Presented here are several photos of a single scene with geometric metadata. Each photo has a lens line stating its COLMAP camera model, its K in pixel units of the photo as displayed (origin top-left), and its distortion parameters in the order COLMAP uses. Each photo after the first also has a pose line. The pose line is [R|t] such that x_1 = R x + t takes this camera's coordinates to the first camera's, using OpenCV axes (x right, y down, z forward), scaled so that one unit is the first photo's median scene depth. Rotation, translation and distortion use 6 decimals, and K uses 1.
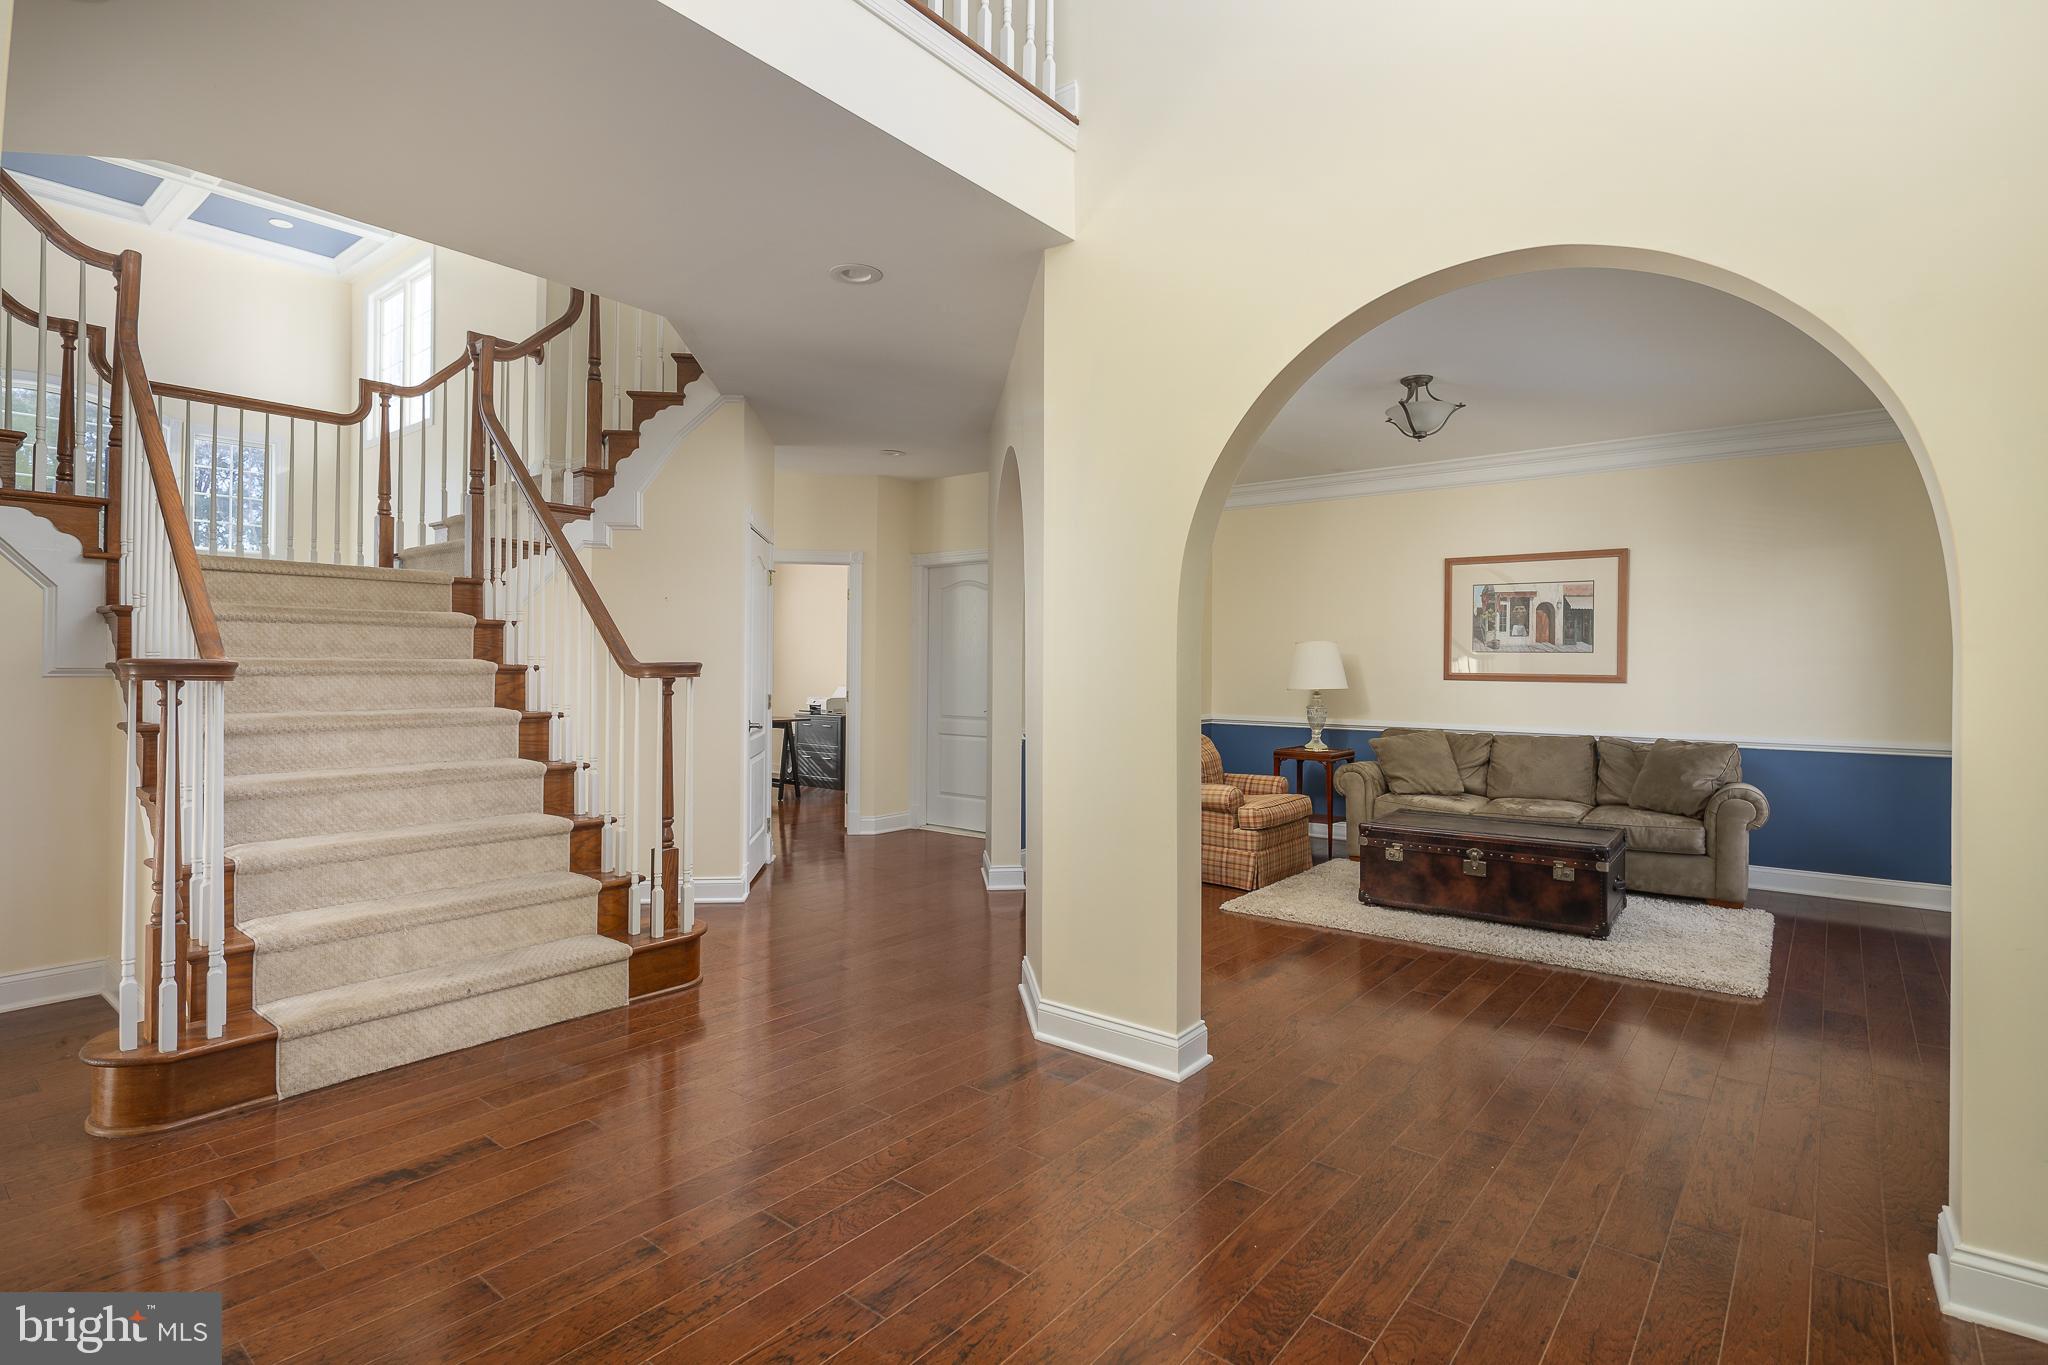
lens RADIAL K [[998.2, 0, 1020.2], [0, 998.2, 679.1], [0, 0, 1]] dist [0.001296, -0.003077]
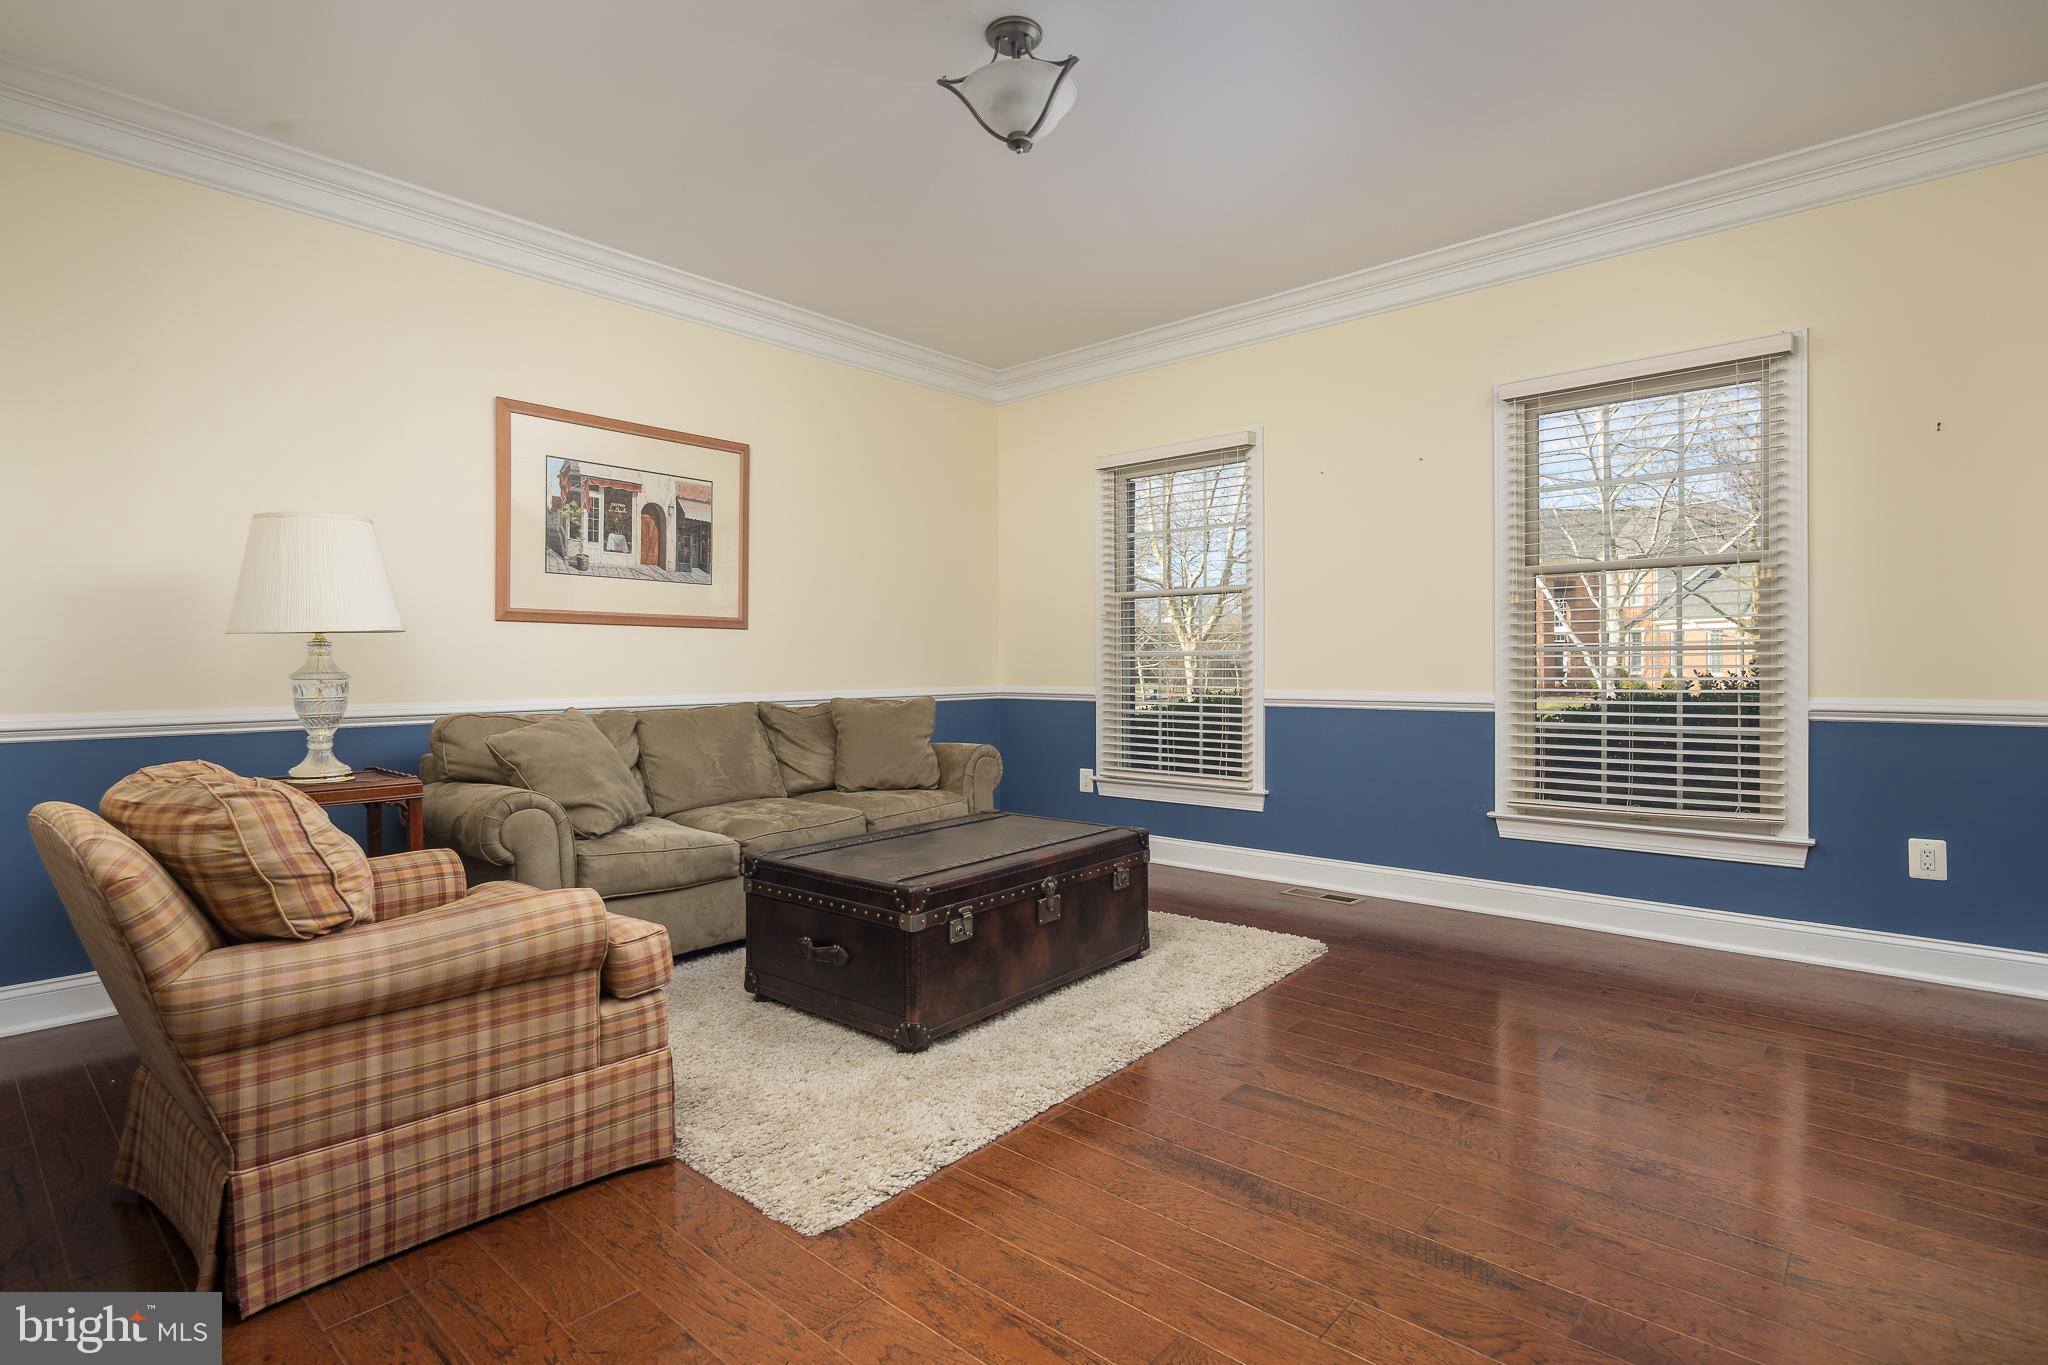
lens RADIAL K [[998.2, 0, 1017.7], [0, 998.2, 668.7], [0, 0, 1]] dist [0.001296, -0.003077]
pose [[0.049507, -0.010520, 0.998718, -0.107148], [0.019081, 0.999772, 0.009585, 0.028189], [-0.998591, 0.018582, 0.049697, 0.729906]]
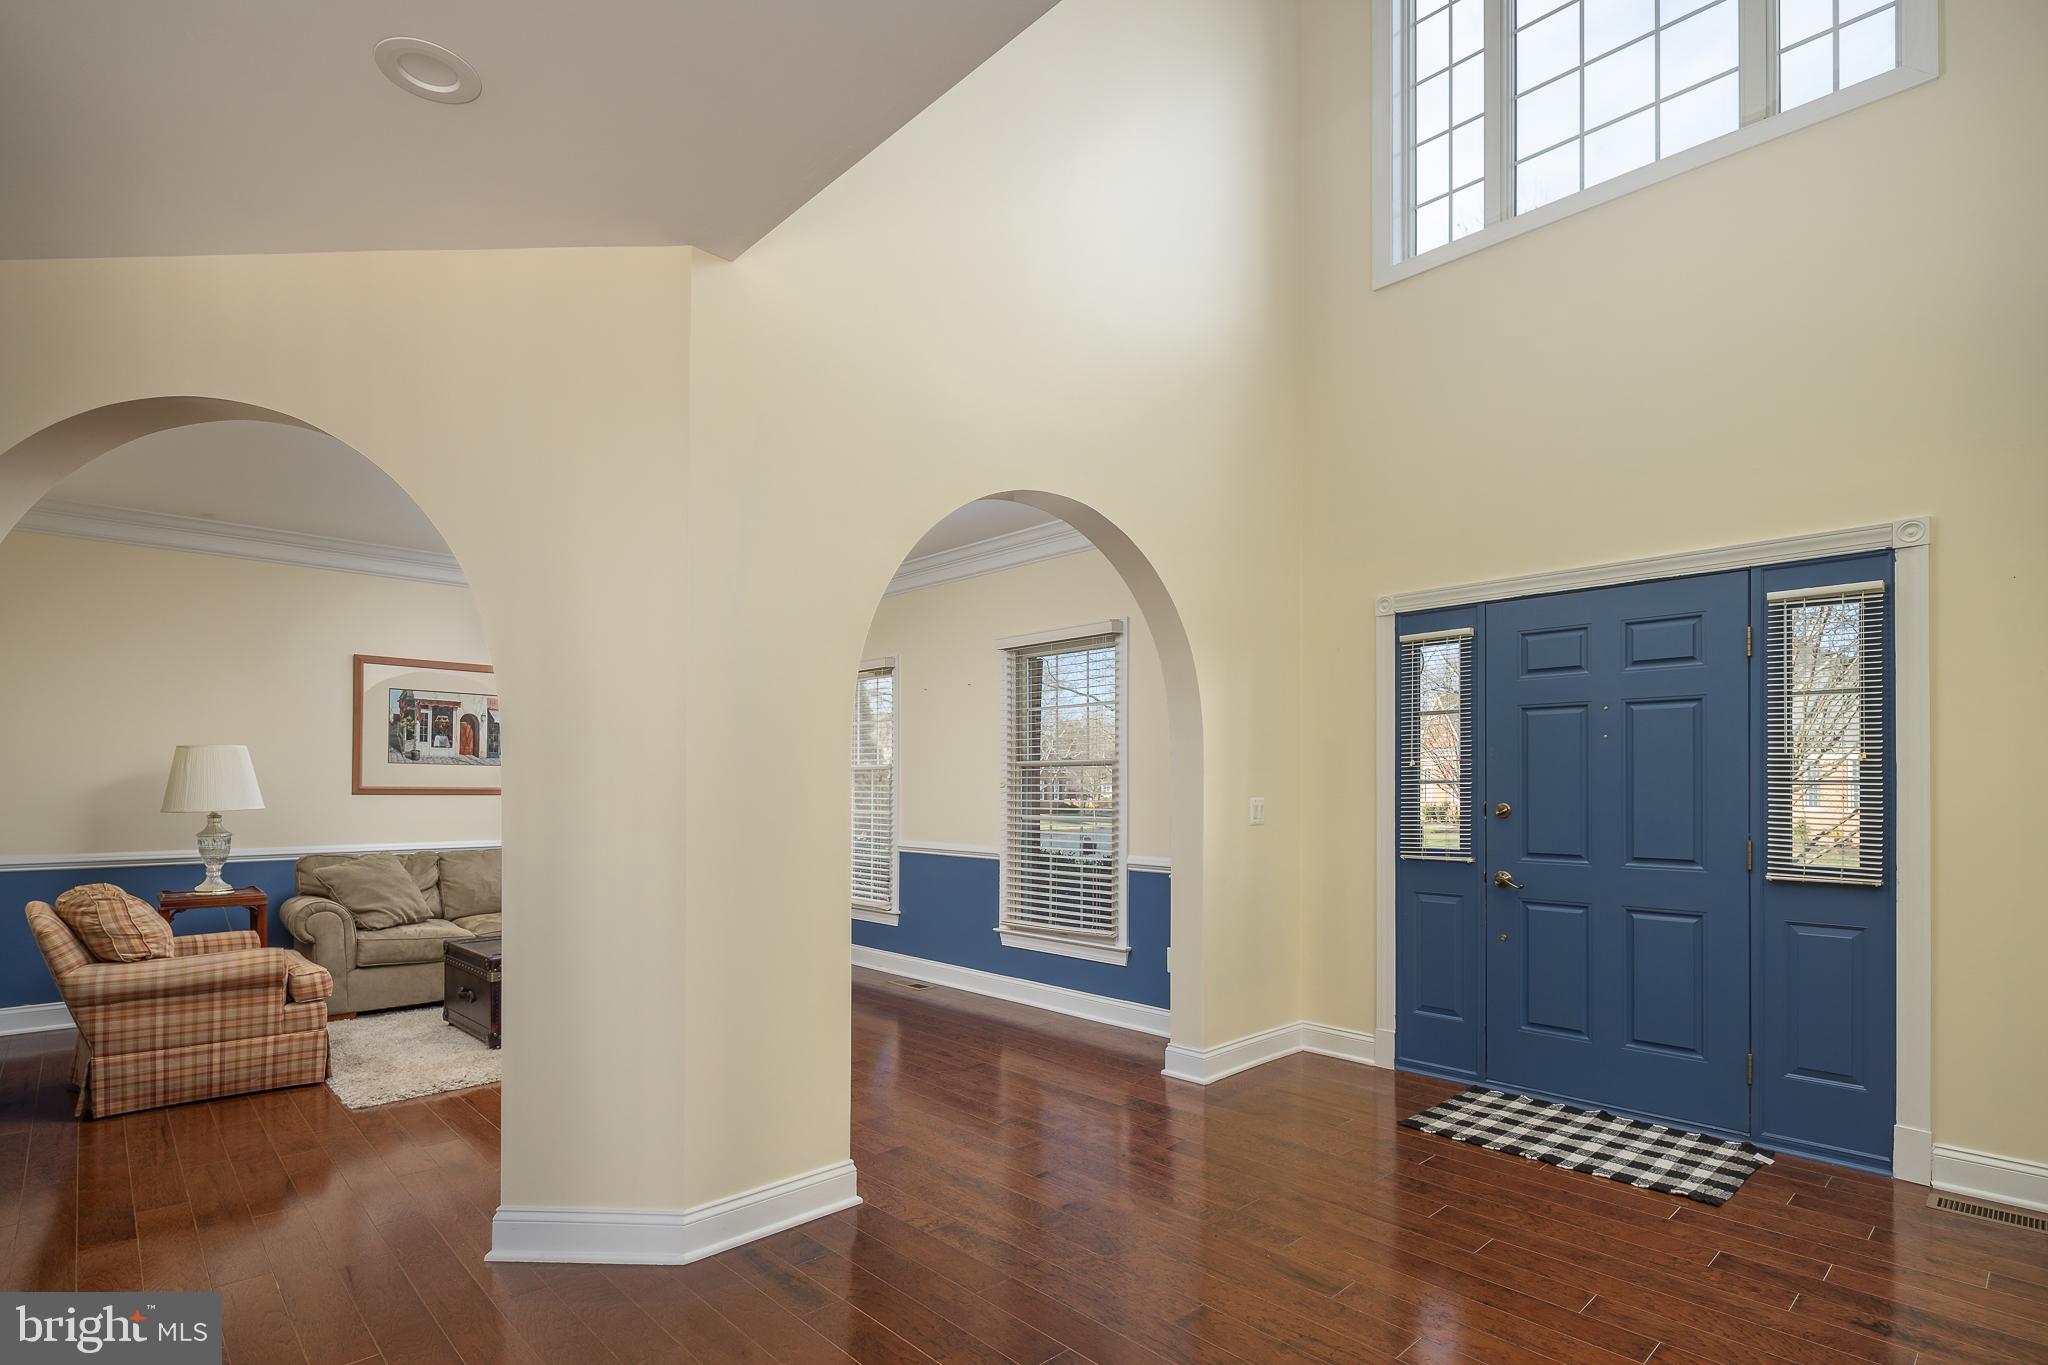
lens RADIAL K [[998.2, 0, 1016.4], [0, 998.2, 779.5], [0, 0, 1]] dist [0.001296, -0.003077]
pose [[0.136112, 0.001516, 0.990692, -0.368739], [0.012338, 0.999919, -0.003225, -0.002716], [-0.990617, 0.012662, 0.136082, 0.333713]]
